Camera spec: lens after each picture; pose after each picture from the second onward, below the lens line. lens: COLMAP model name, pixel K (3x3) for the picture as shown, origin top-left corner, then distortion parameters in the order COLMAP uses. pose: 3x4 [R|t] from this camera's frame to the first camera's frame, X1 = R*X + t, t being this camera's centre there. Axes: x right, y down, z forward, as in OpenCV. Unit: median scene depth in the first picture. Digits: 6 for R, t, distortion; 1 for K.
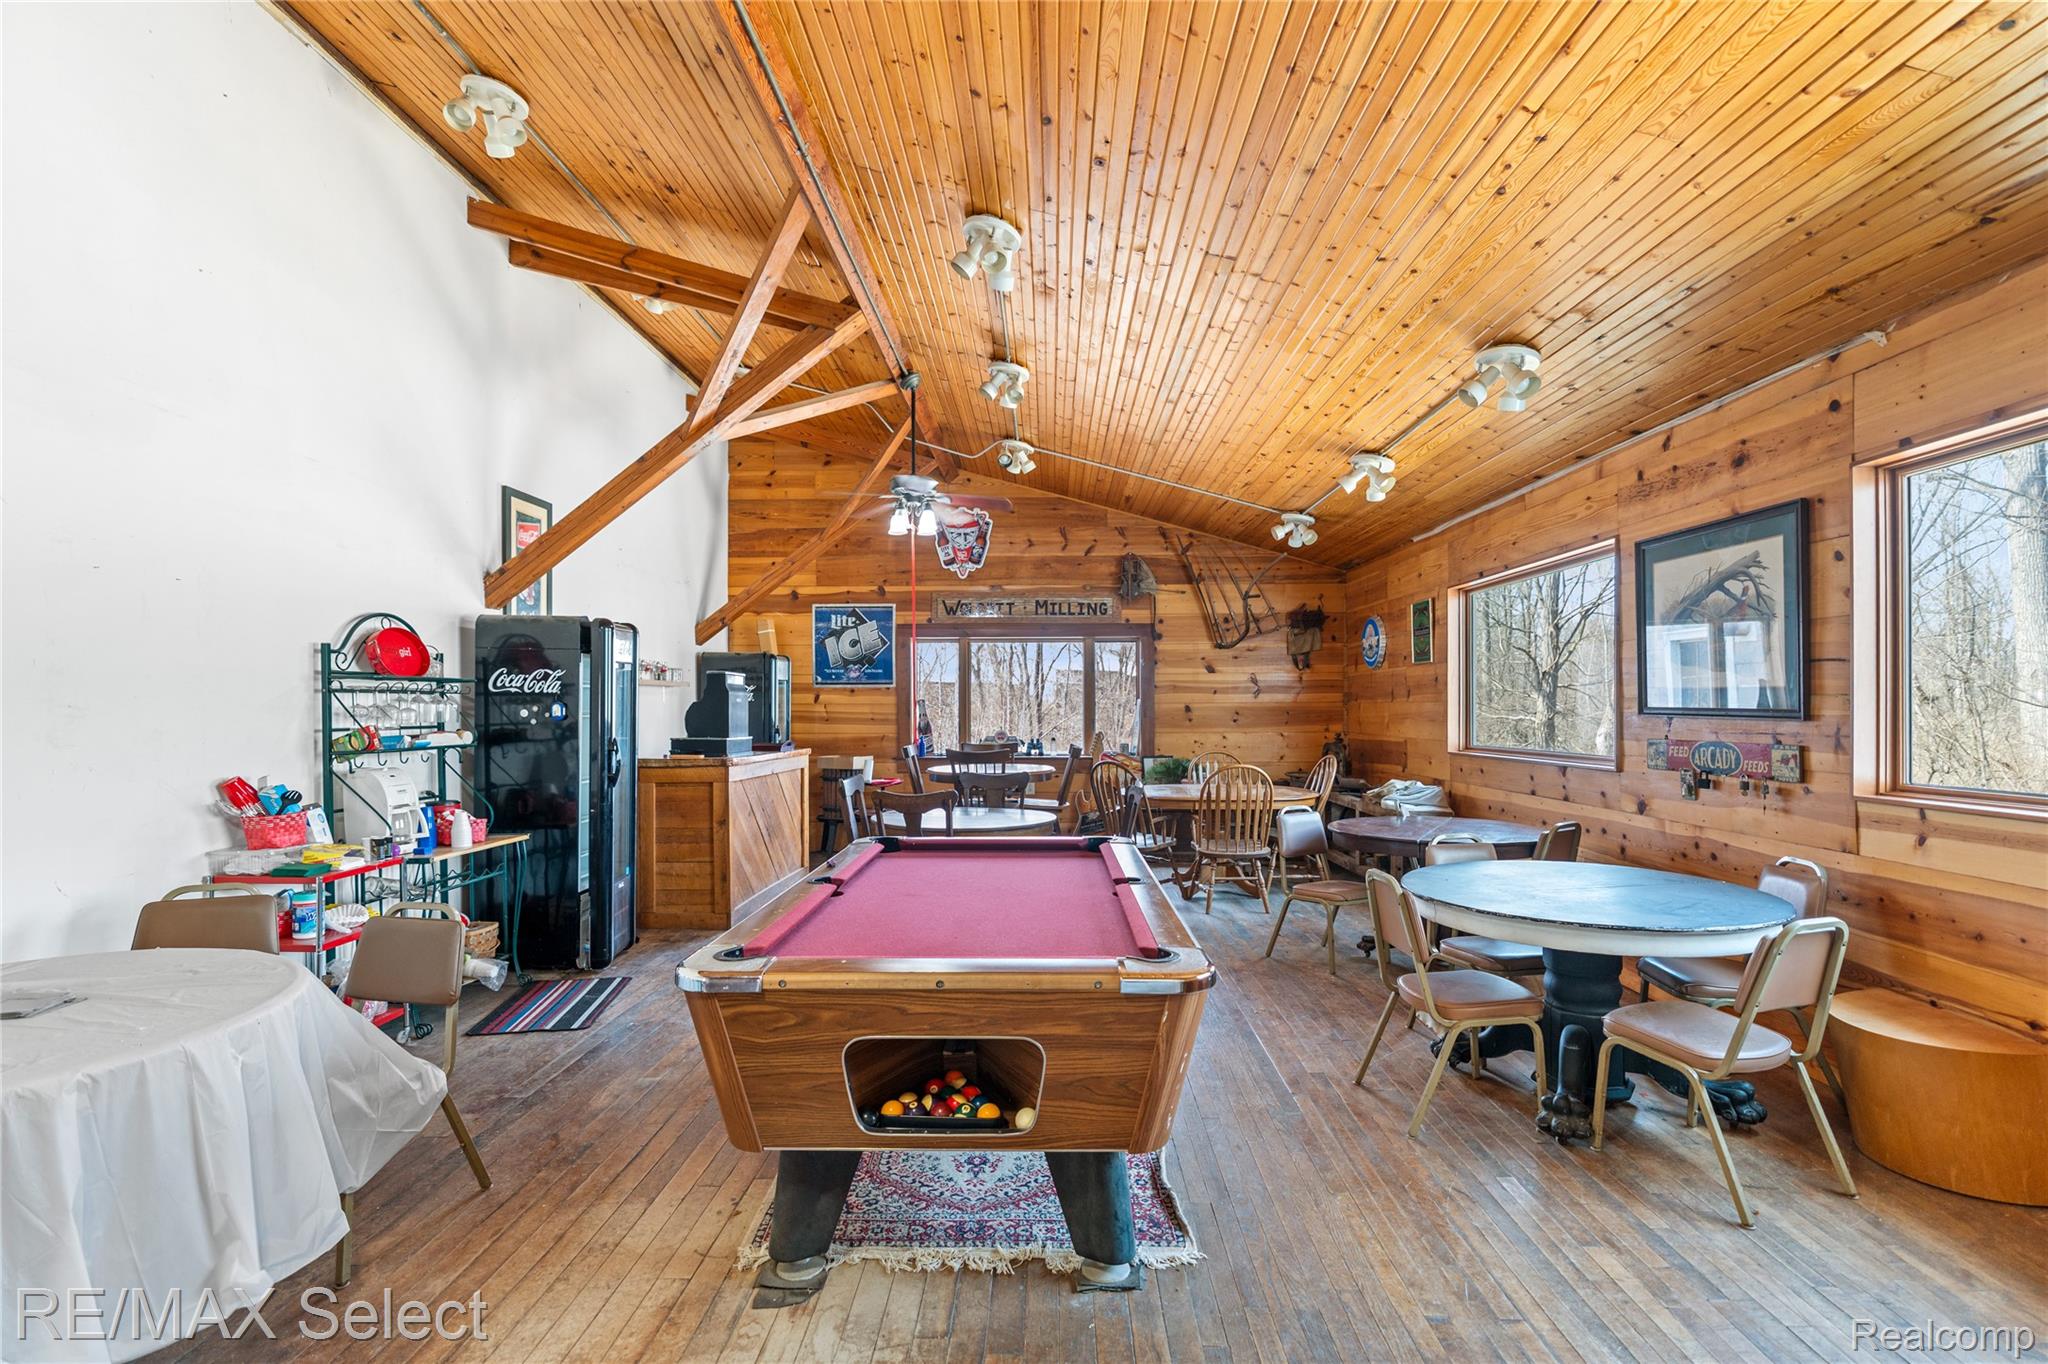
lens RADIAL K [[920.1, 0, 1031.5], [0, 920.1, 704.1], [0, 0, 1]] dist [-0.009475, 0.002948]
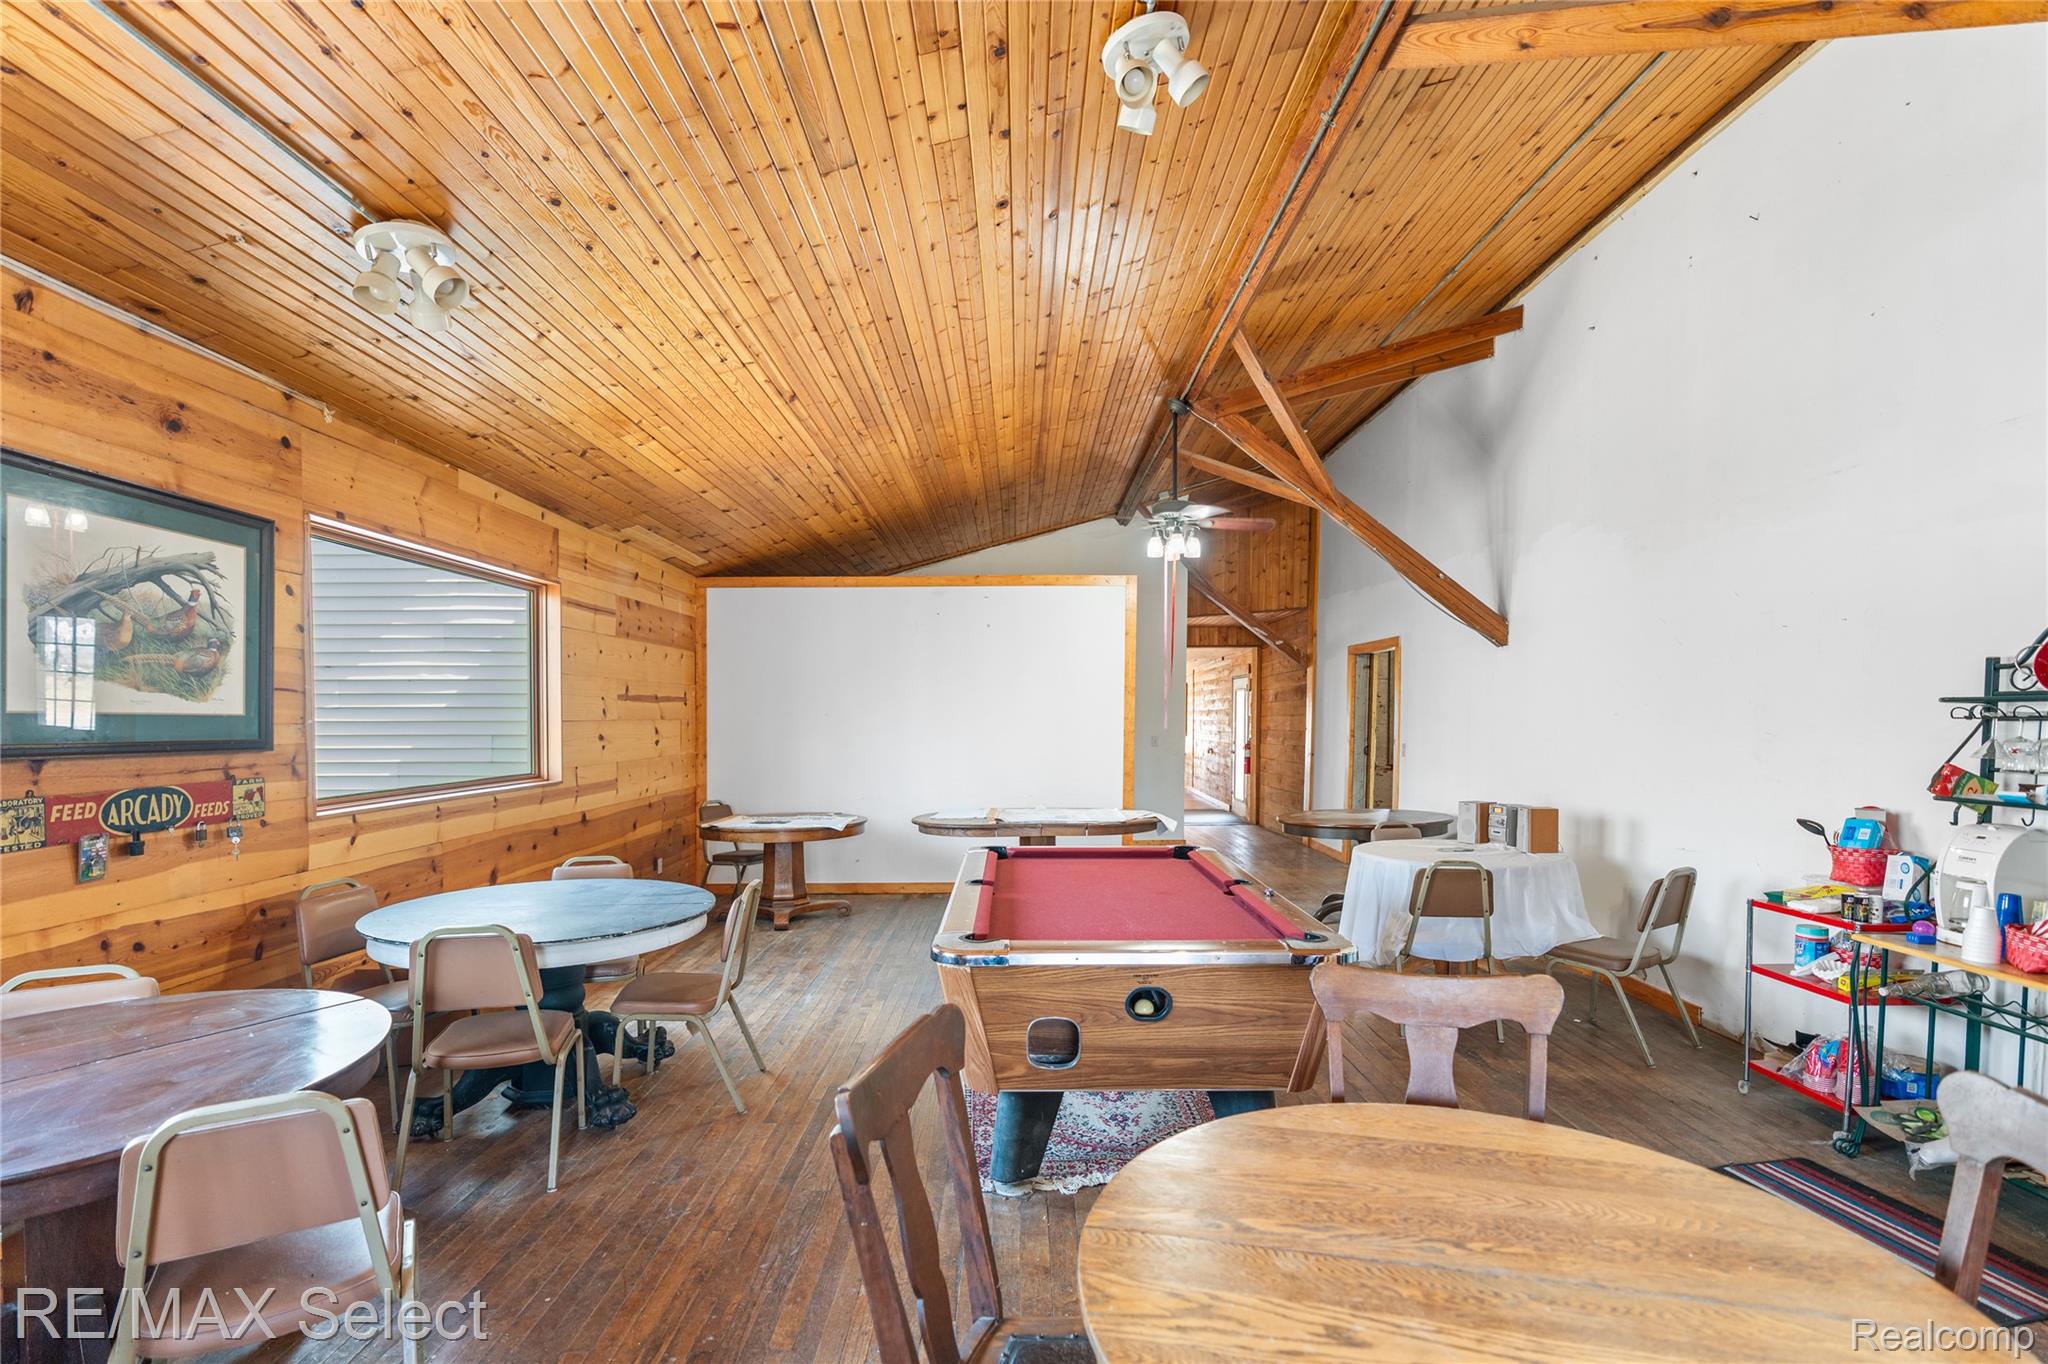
lens RADIAL K [[920.1, 0, 1034.9], [0, 920.1, 726.6], [0, 0, 1]] dist [-0.009475, 0.002948]
pose [[-0.999315, -0.000150, -0.037018, 0.037616], [-0.000551, 0.999941, 0.010839, -0.009379], [0.037014, 0.010852, -0.999256, 1.021419]]
